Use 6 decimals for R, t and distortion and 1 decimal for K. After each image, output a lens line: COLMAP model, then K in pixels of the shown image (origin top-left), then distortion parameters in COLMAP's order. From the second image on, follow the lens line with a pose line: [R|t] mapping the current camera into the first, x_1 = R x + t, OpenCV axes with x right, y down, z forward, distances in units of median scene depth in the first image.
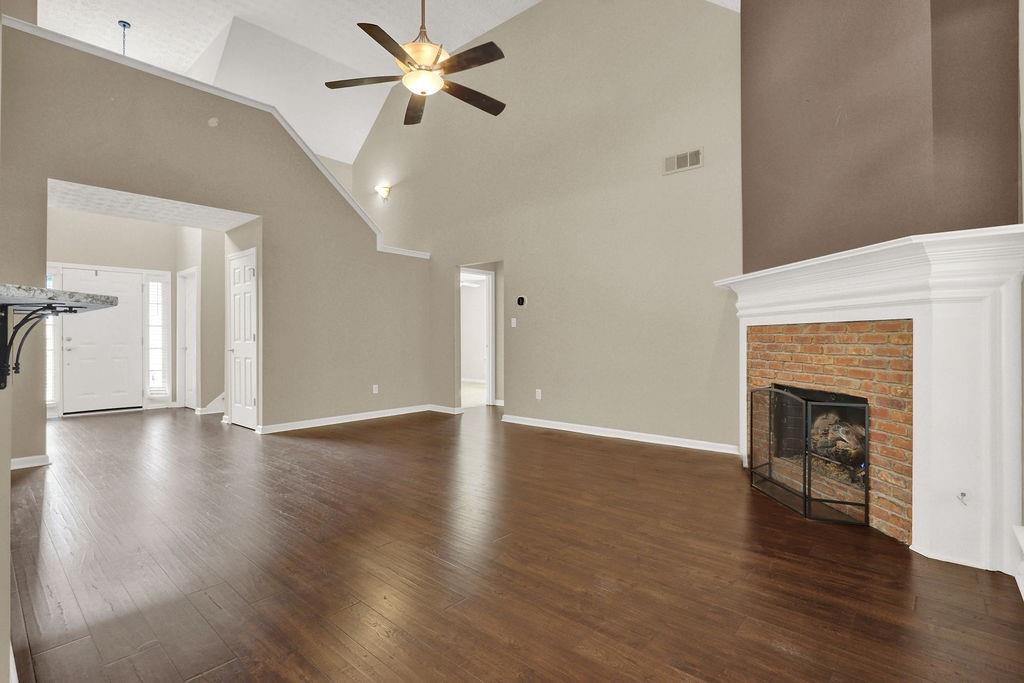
lens RADIAL K [[487.3, 0, 503.8], [0, 487.3, 338.0], [0, 0, 1]] dist [-0.014060, 0.000876]
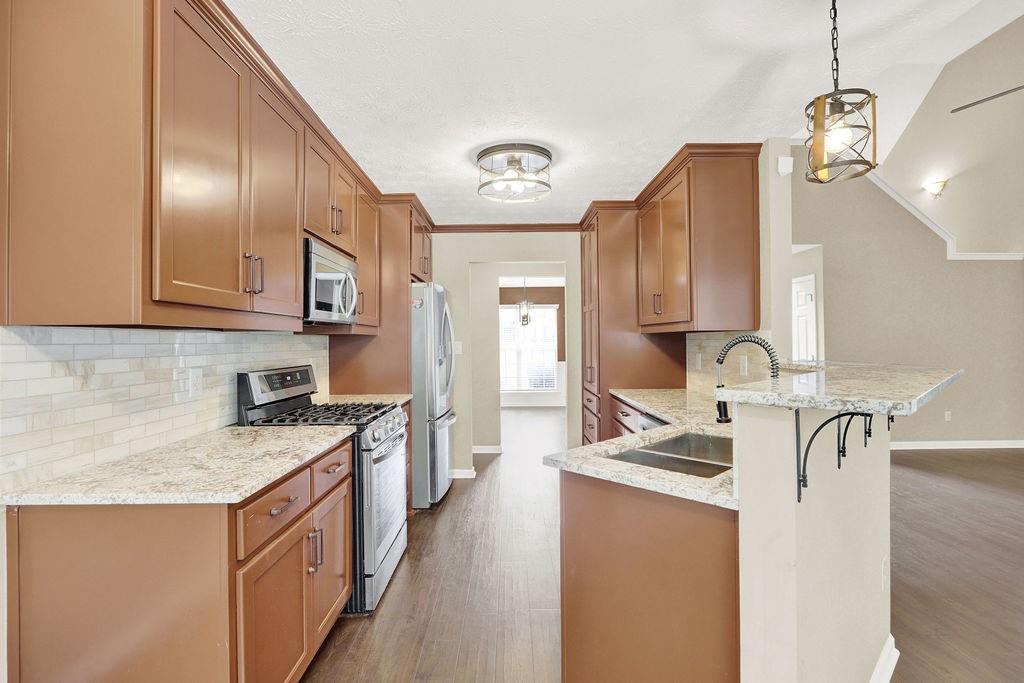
lens RADIAL K [[487.3, 0, 503.8], [0, 487.3, 338.0], [0, 0, 1]] dist [-0.014060, 0.000876]
pose [[0.660248, -0.011766, -0.750955, -0.280780], [0.008675, 0.999930, -0.008039, -0.075697], [0.750998, -0.001207, 0.660304, -0.375946]]
